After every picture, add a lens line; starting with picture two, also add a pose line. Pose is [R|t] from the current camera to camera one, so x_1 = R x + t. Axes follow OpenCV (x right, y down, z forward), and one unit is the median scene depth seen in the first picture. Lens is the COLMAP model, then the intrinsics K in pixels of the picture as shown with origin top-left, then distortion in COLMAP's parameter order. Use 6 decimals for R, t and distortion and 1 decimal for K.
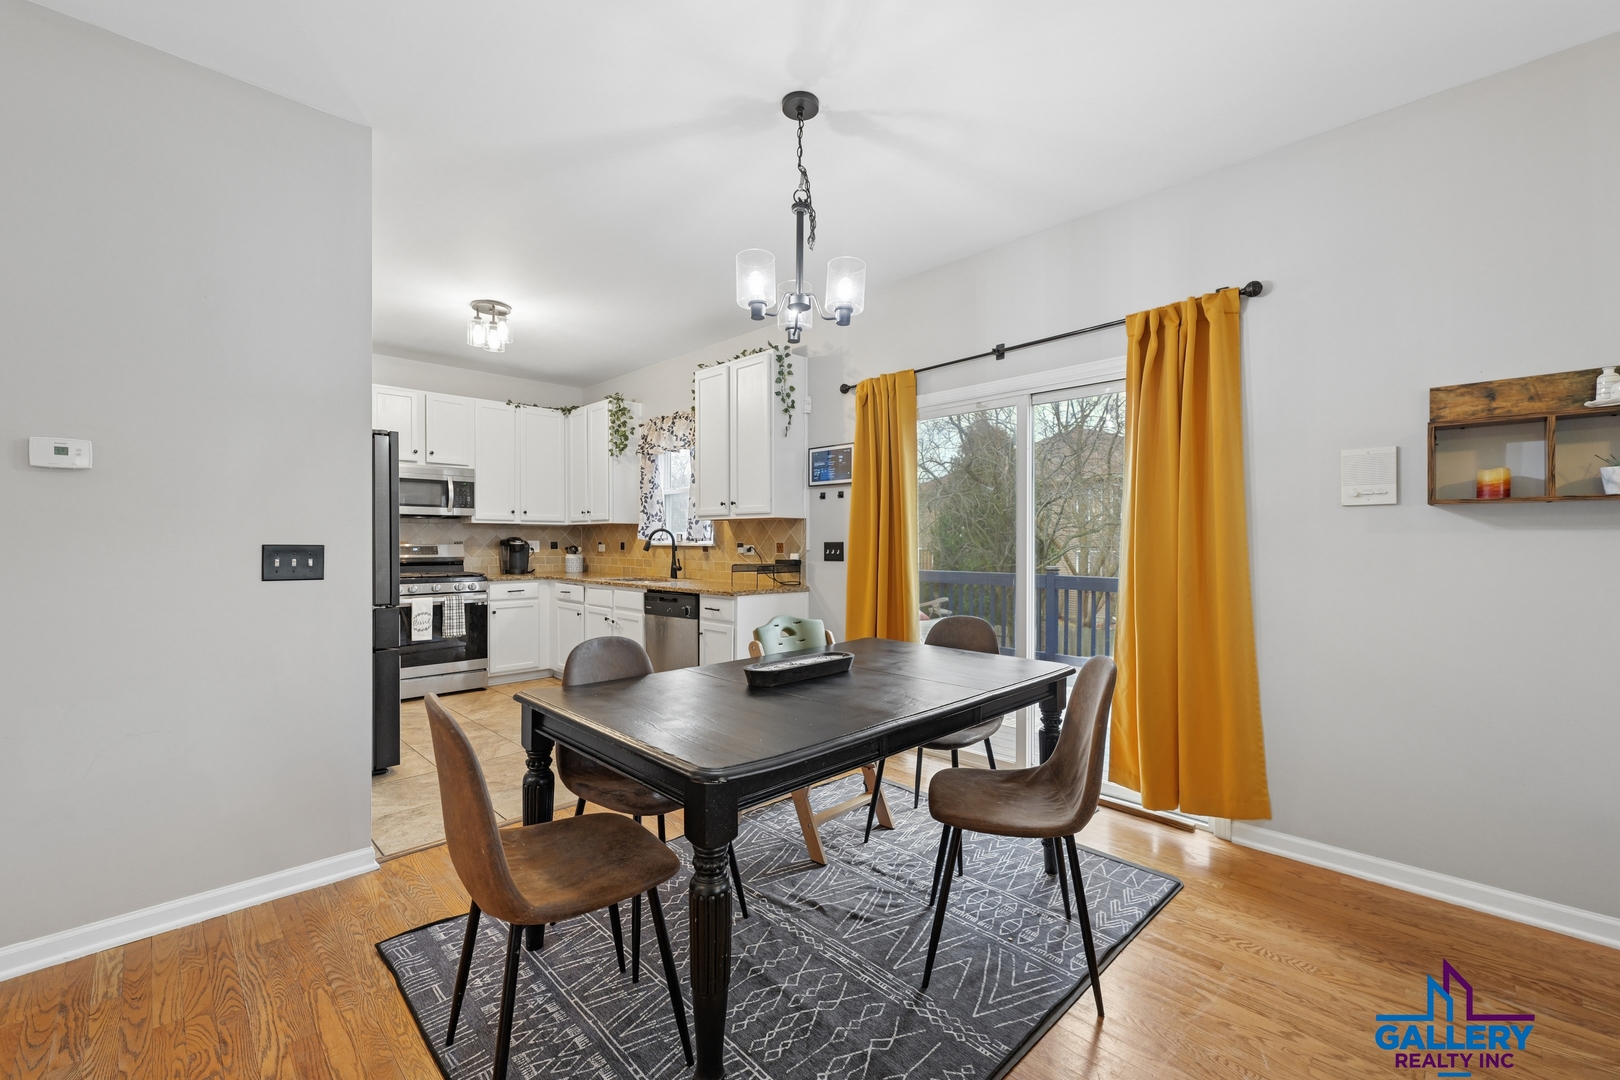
lens RADIAL K [[670.1, 0, 803.3], [0, 670.1, 541.5], [0, 0, 1]] dist [-0.001141, -0.000396]
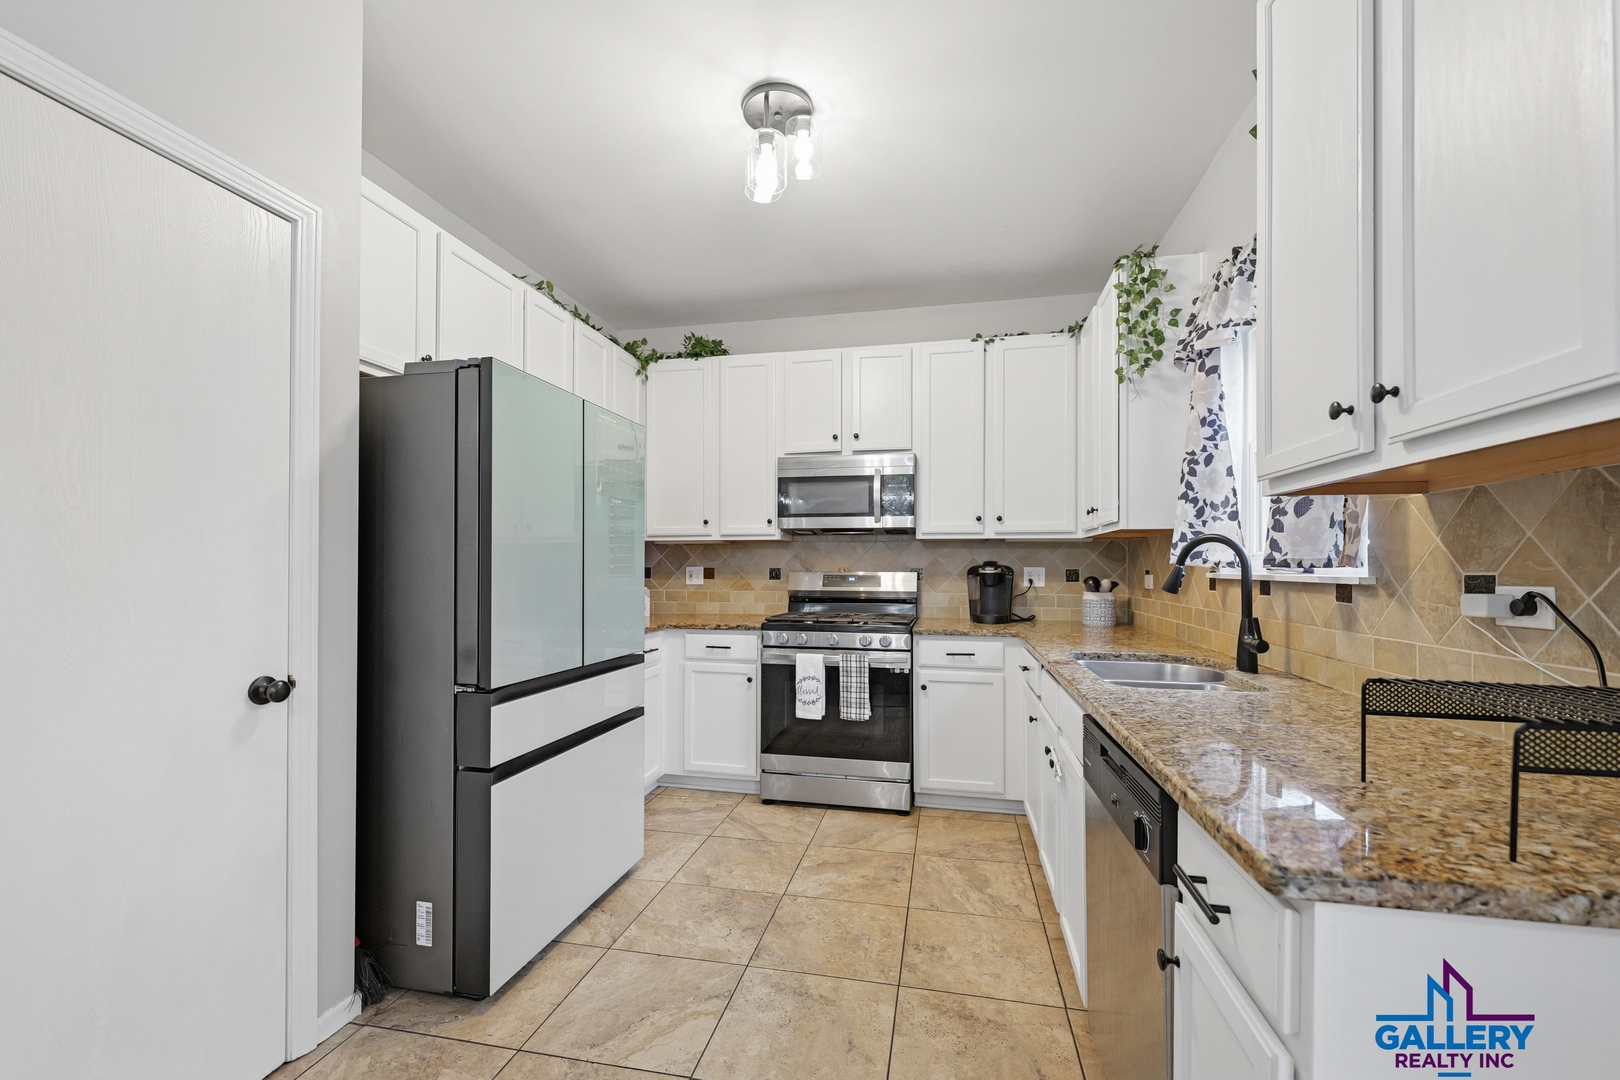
lens RADIAL K [[670.1, 0, 800.8], [0, 670.1, 567.0], [0, 0, 1]] dist [-0.001141, -0.000396]
pose [[0.546968, 0.000431, -0.837154, -0.022477], [-0.002865, 0.999995, -0.001356, 0.000111], [0.837149, 0.003140, 0.546966, 0.596970]]
